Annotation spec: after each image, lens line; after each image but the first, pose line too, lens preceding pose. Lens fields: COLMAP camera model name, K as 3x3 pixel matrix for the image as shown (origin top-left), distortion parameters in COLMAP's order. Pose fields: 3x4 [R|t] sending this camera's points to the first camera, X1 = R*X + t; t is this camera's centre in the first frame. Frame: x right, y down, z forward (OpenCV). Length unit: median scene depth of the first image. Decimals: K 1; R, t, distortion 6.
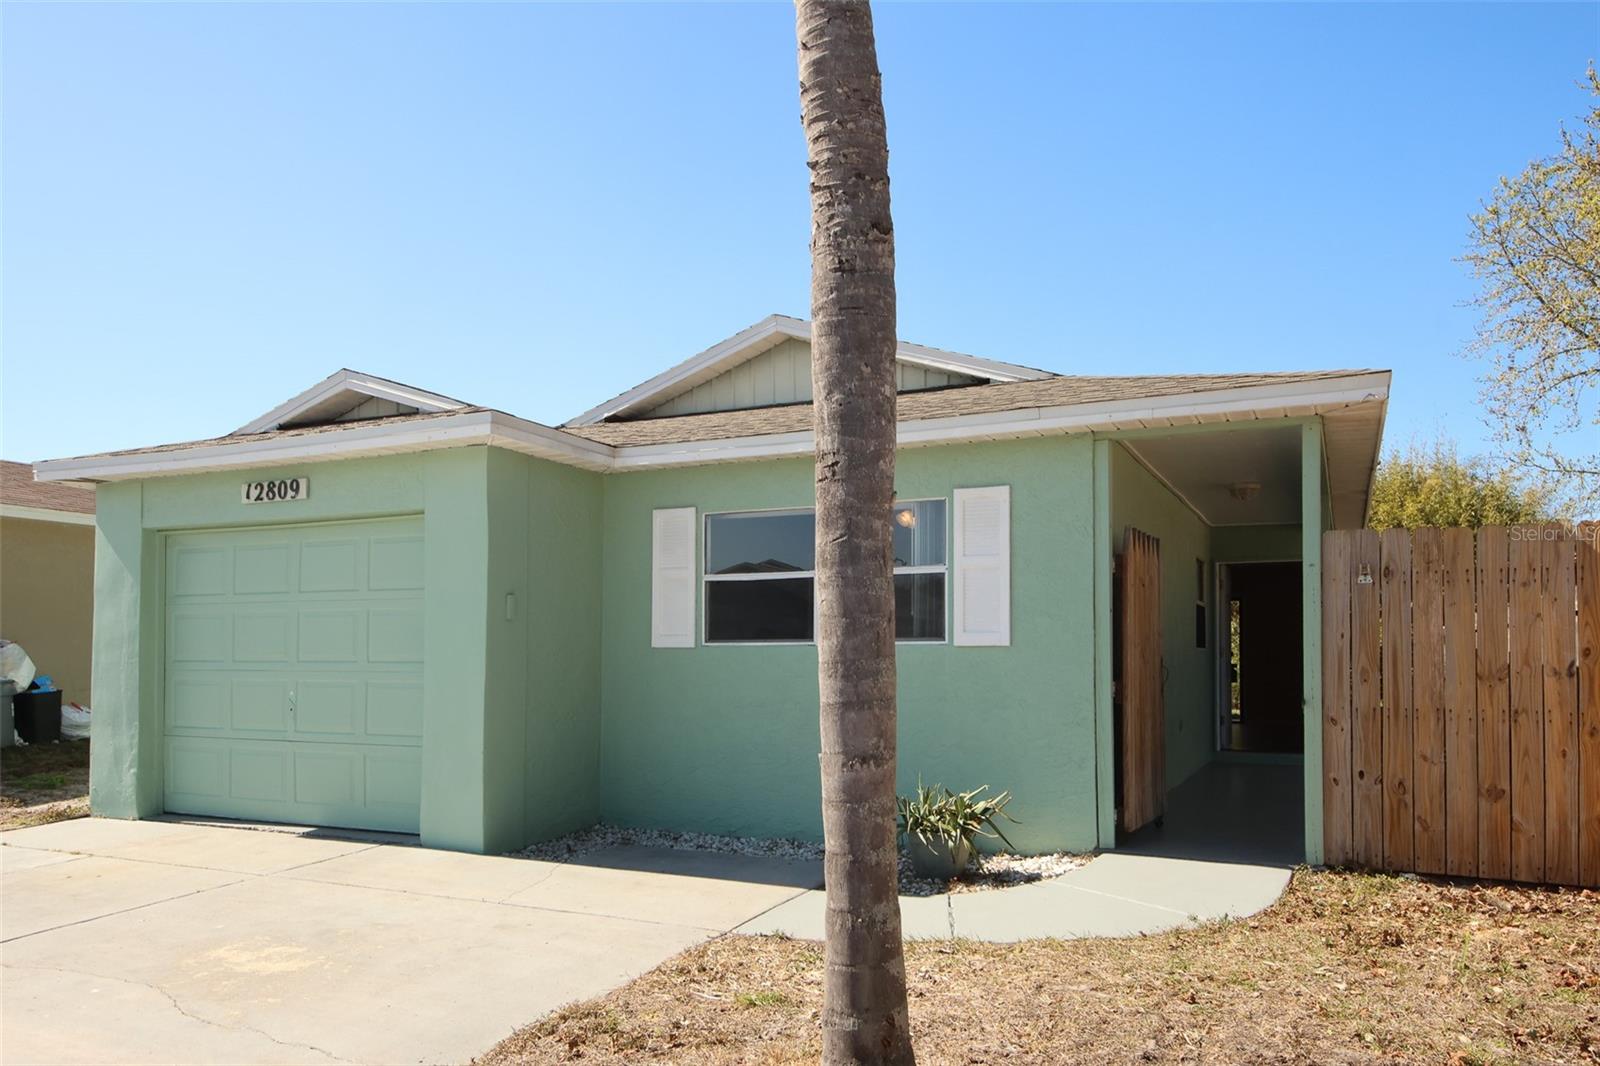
lens RADIAL K [[1106.2, 0, 800.5], [0, 1106.2, 557.9], [0, 0, 1]] dist [0.004217, -0.000250]
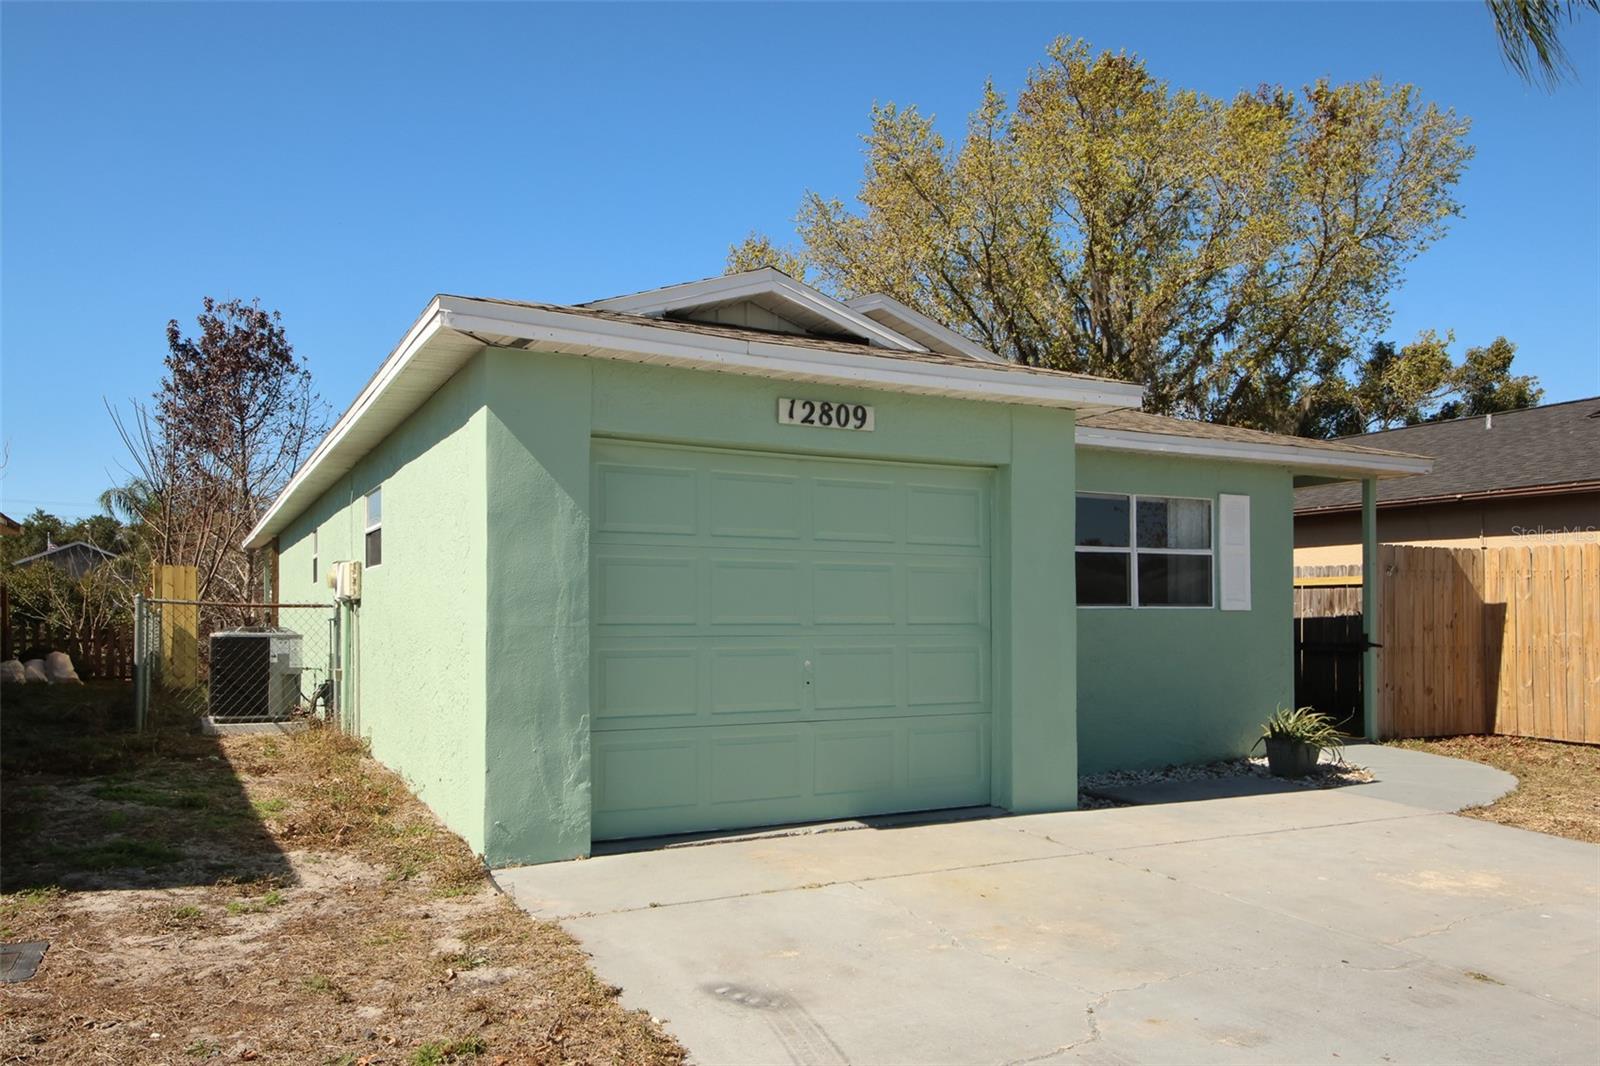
lens RADIAL K [[1161.7, 0, 800.0], [0, 1161.7, 533.0], [0, 0, 1]] dist [-0.001075, -0.000903]
pose [[0.599810, 0.058648, 0.797991, -1.163379], [-0.068905, 0.997391, -0.021511, 0.046047], [-0.797170, -0.042083, 0.602286, 0.498449]]
